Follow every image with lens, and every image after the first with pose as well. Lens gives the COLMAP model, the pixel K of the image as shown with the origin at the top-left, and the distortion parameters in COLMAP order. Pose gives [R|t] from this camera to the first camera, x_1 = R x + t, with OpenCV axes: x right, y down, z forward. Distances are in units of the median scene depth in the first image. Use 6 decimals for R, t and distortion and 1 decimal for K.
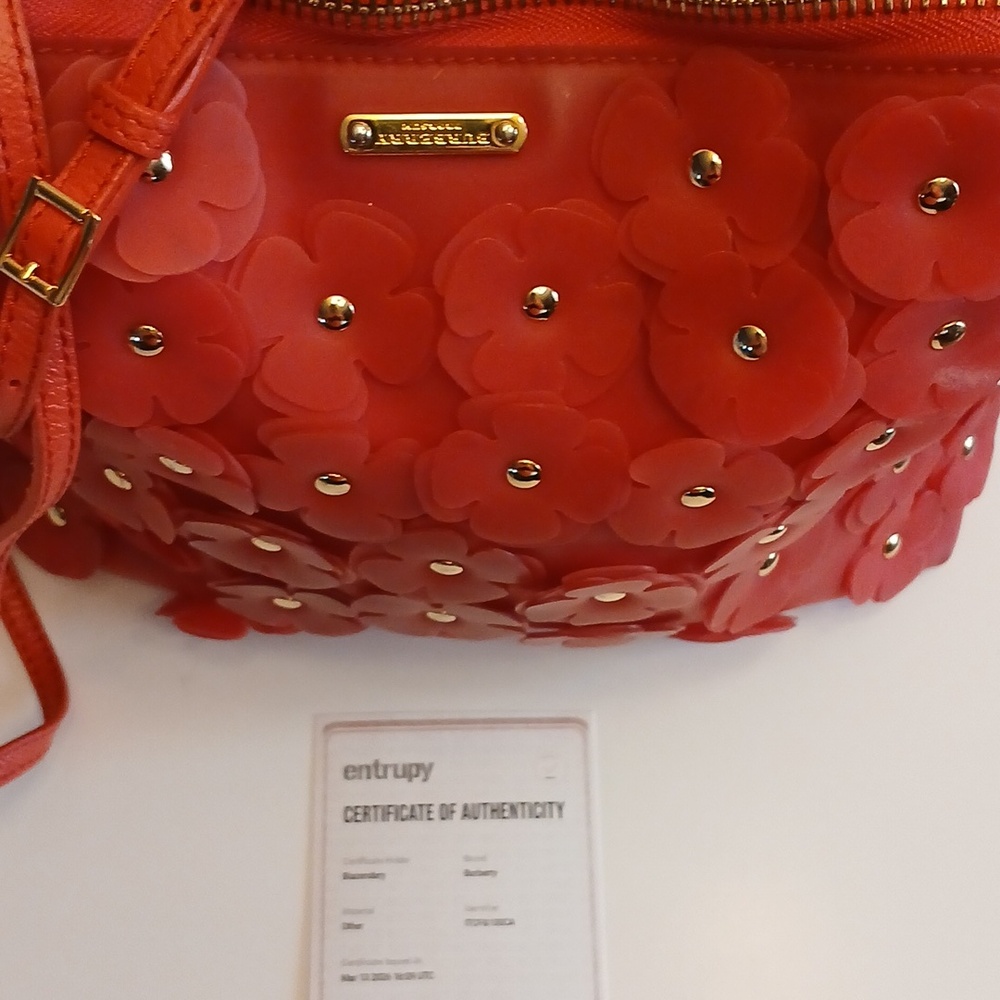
lens RADIAL K [[1541.7, 0, 508.0], [0, 1541.7, 494.1], [0, 0, 1]] dist [0.003502, 0.000000]
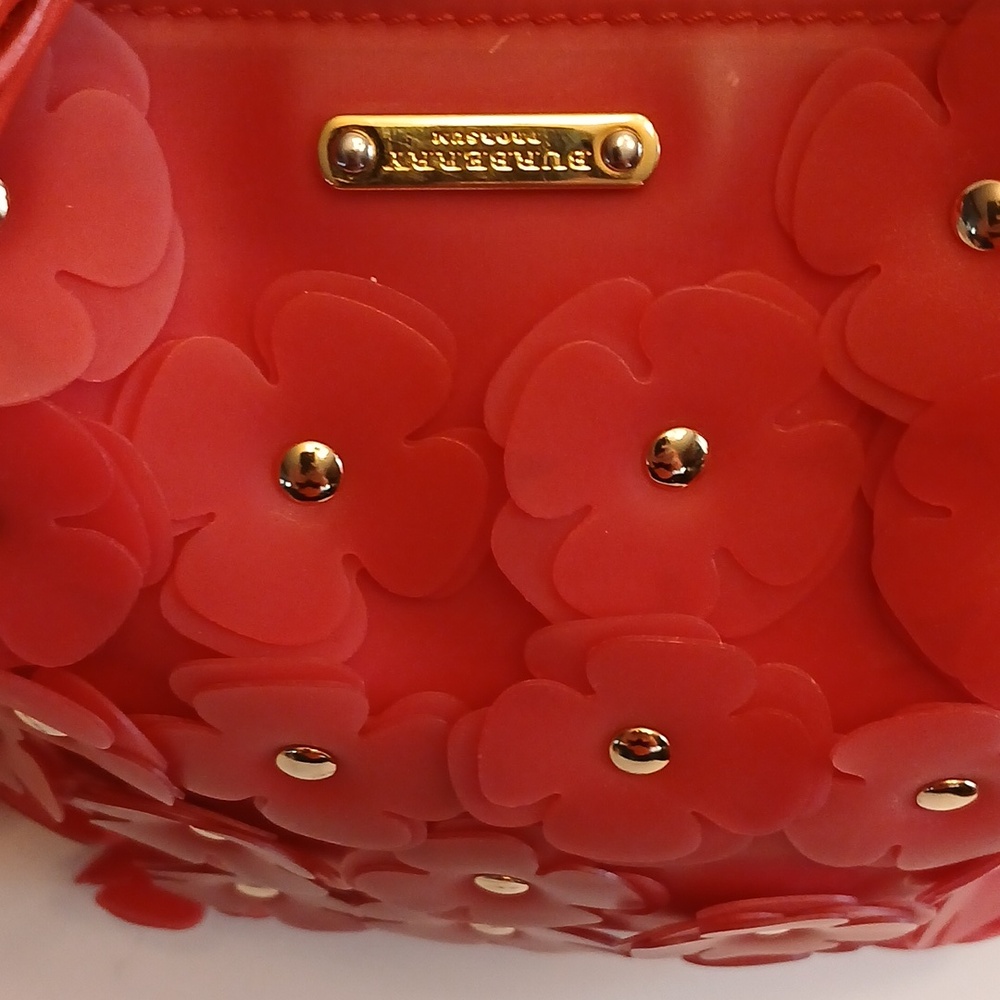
lens RADIAL K [[1541.7, 0, 496.1], [0, 1541.7, 504.5], [0, 0, 1]] dist [0.003502, 0.000000]
pose [[0.999105, 0.010225, -0.041050, -0.021280], [-0.012318, 0.998620, -0.051047, -0.077984], [0.040472, 0.051507, 0.997852, 0.445292]]
